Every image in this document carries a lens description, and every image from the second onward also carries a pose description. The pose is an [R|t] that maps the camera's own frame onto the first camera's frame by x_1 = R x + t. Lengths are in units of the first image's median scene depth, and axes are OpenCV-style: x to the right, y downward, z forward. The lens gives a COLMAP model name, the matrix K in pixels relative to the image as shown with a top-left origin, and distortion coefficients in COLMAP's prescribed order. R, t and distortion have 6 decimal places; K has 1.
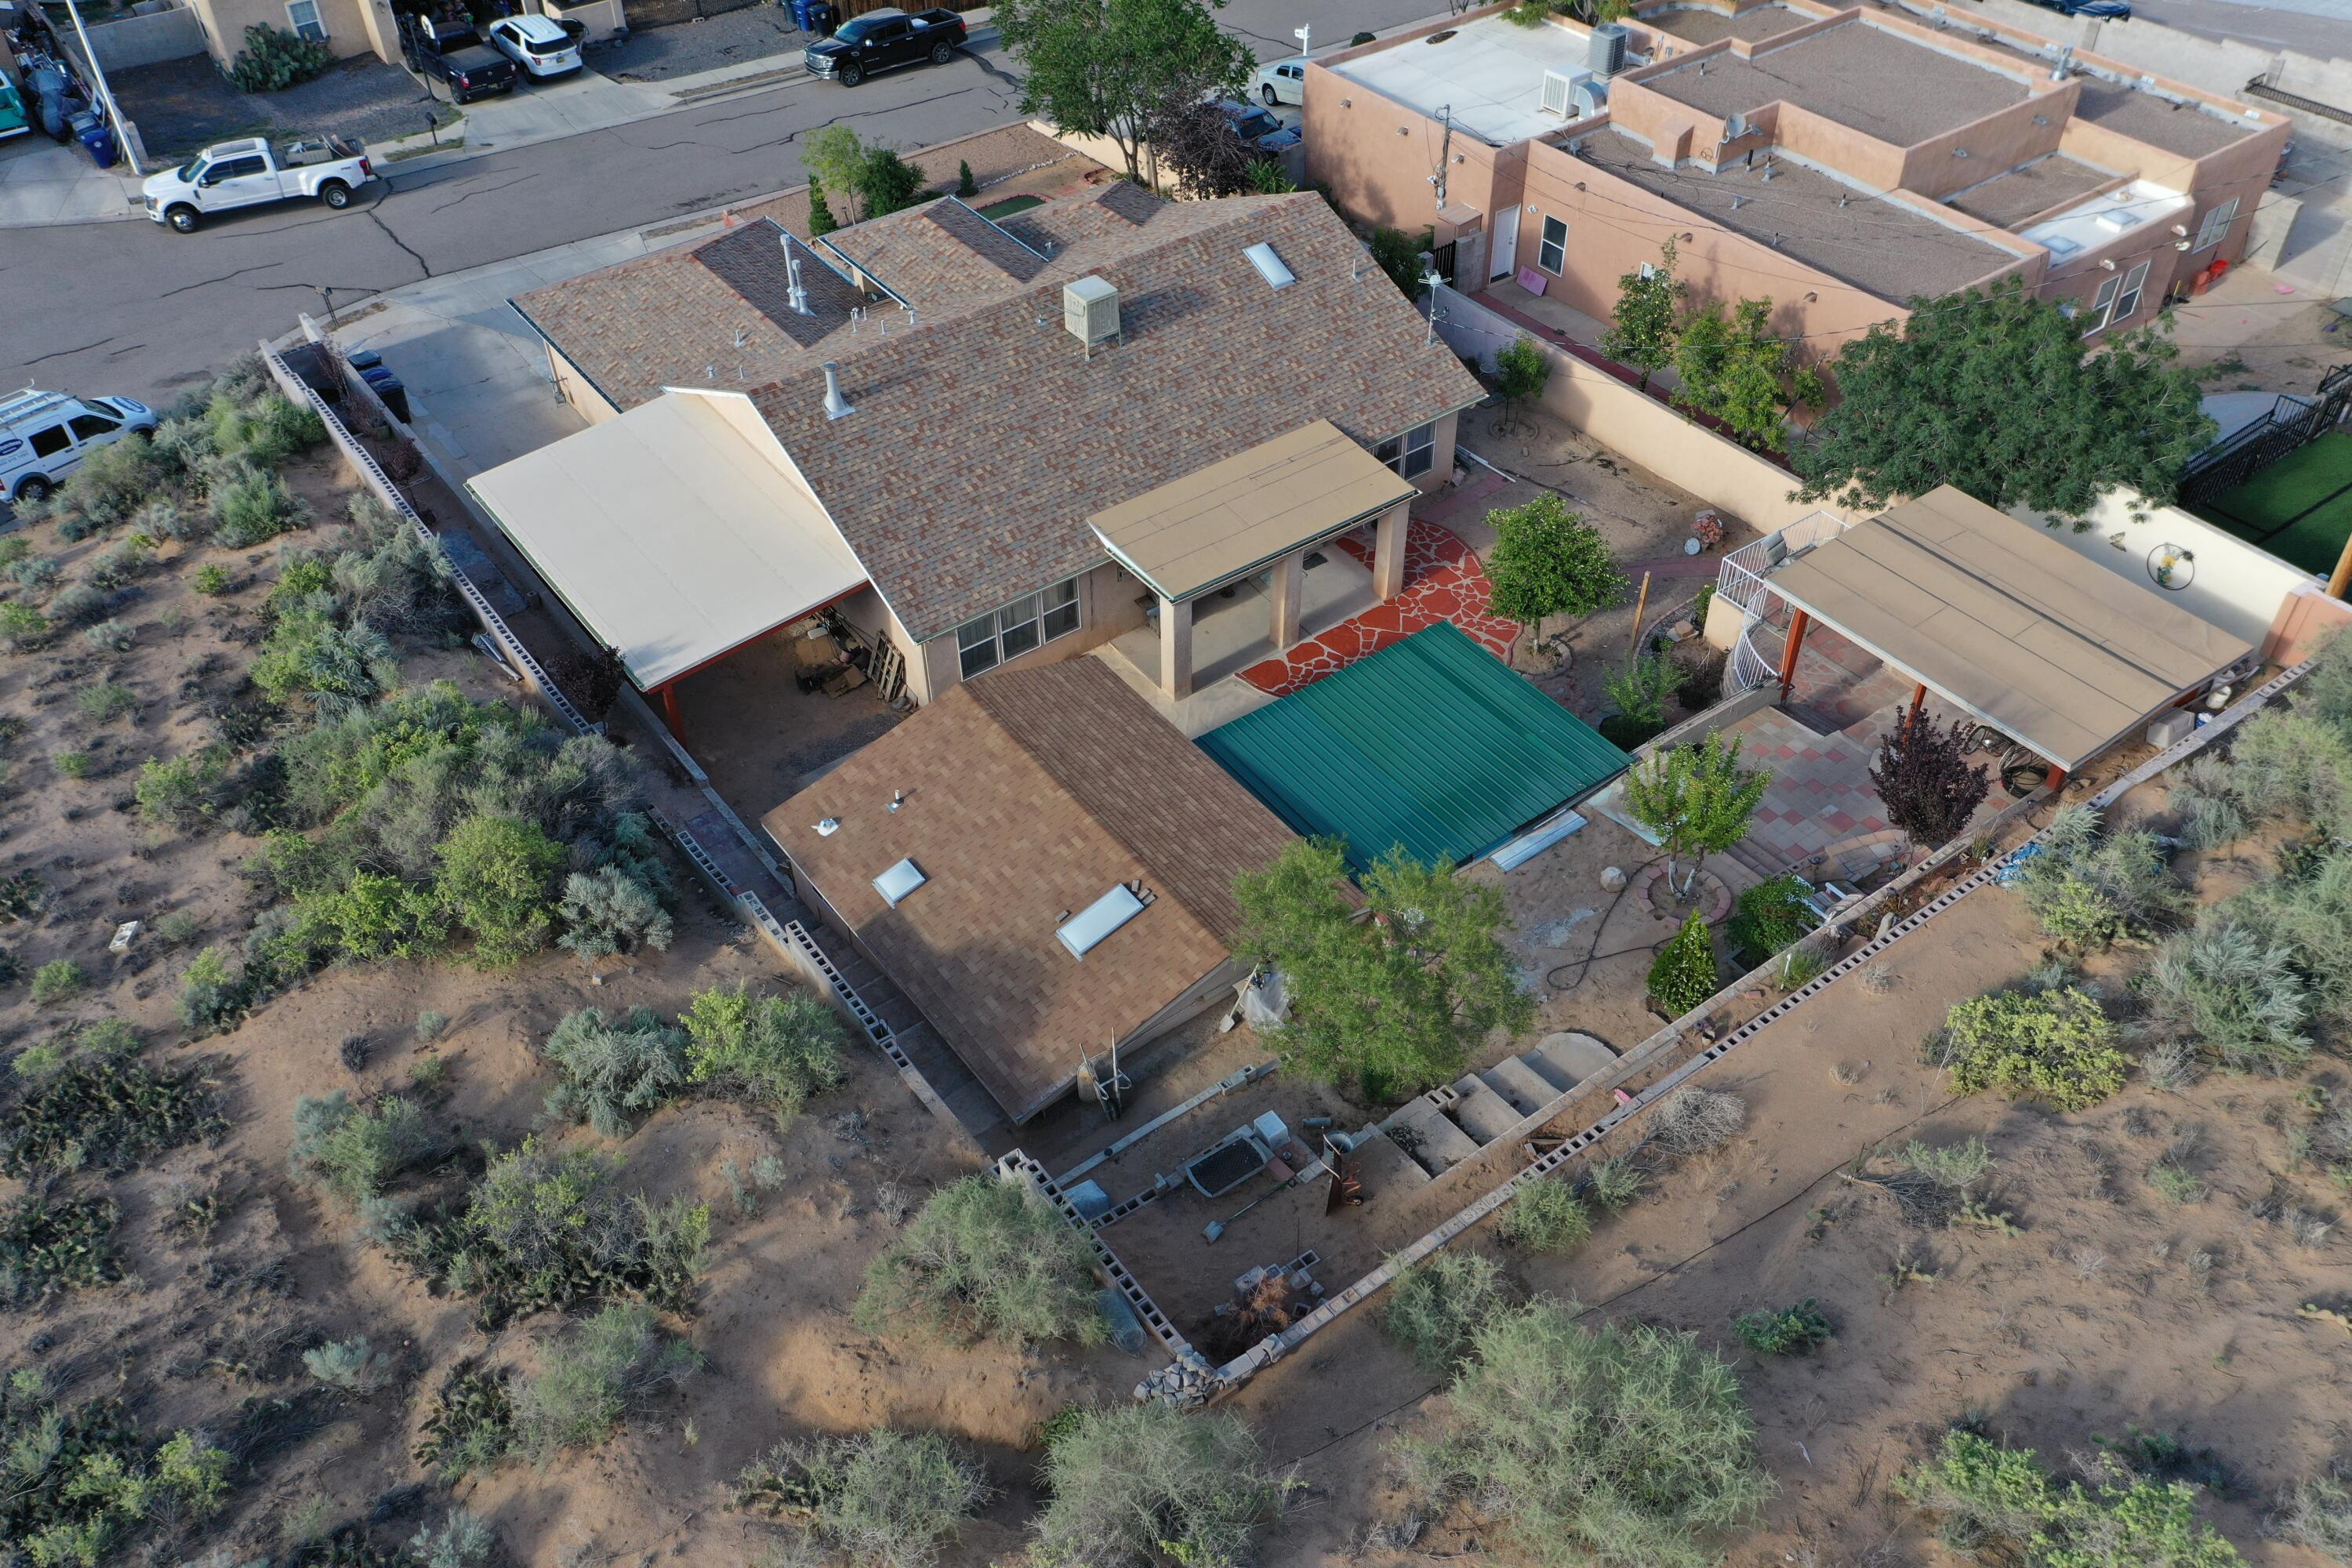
lens RADIAL K [[1860.6, 0, 1171.2], [0, 1860.6, 779.9], [0, 0, 1]] dist [-0.002453, -0.000130]
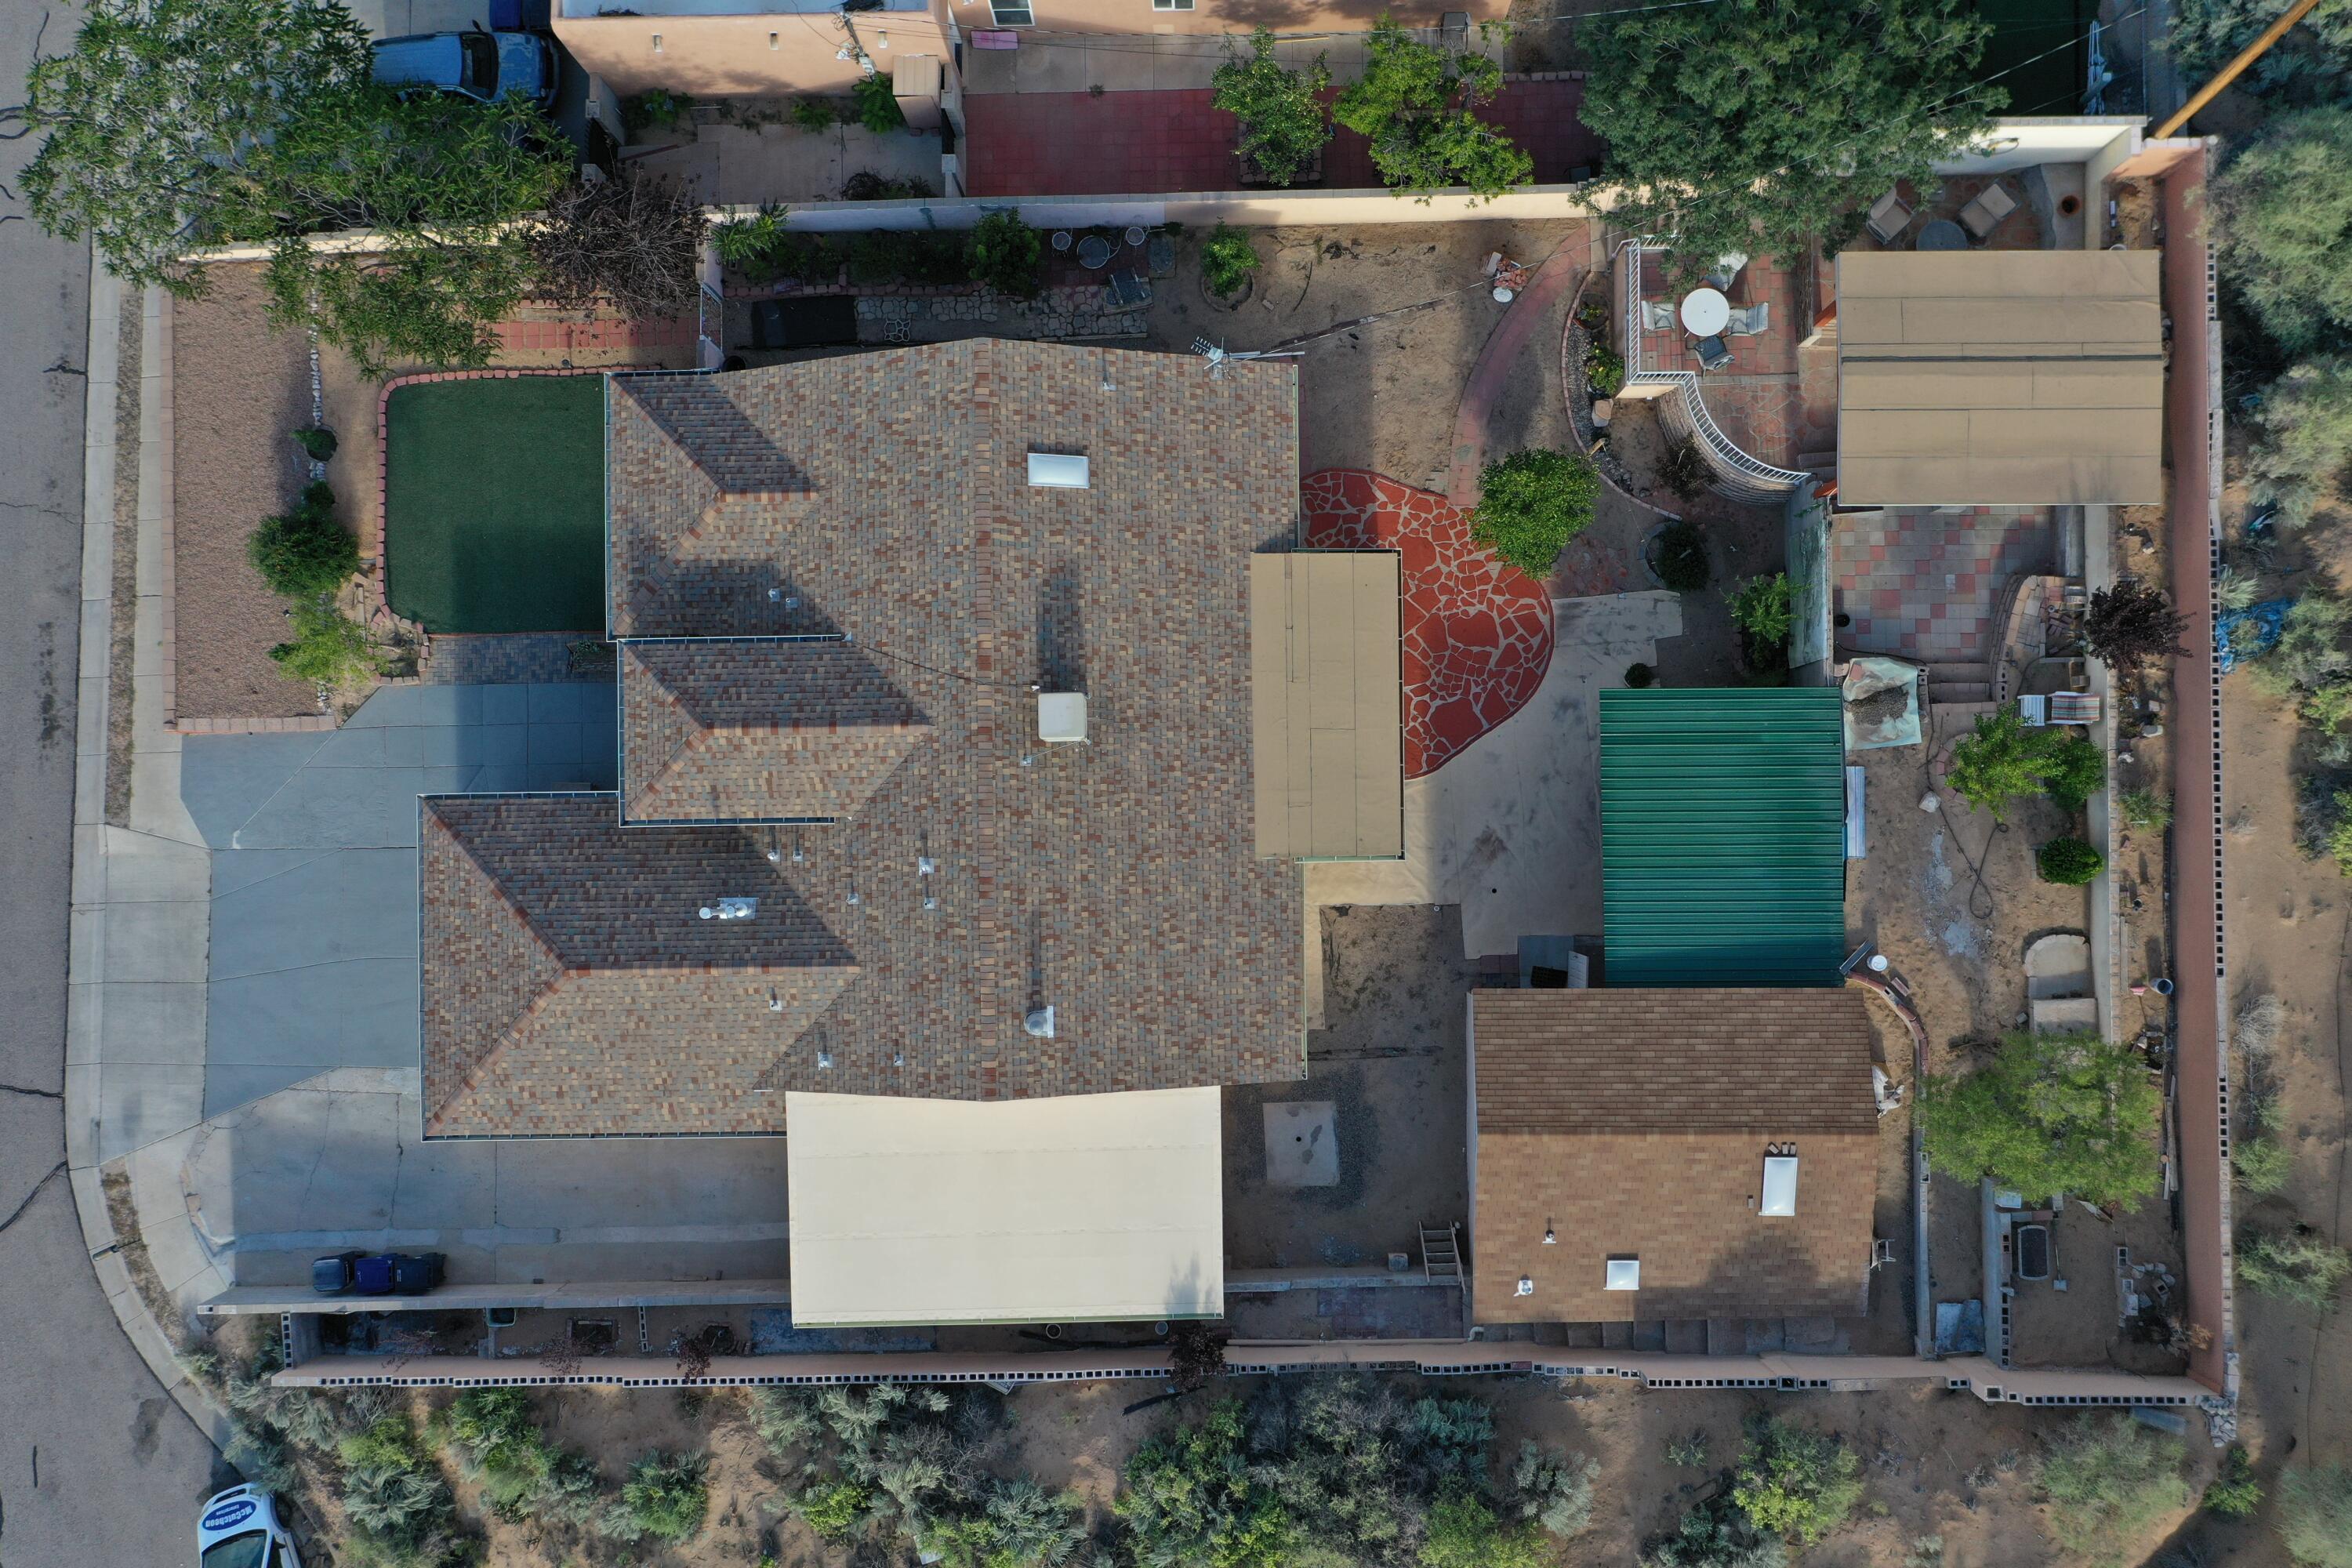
lens RADIAL K [[1860.6, 0, 1171.2], [0, 1860.6, 779.9], [0, 0, 1]] dist [-0.002453, -0.000130]
pose [[0.576824, -0.816316, 0.030022, -0.065383], [0.557974, 0.420585, 0.715383, -0.865406], [-0.596606, -0.395899, 0.698087, 0.326381]]
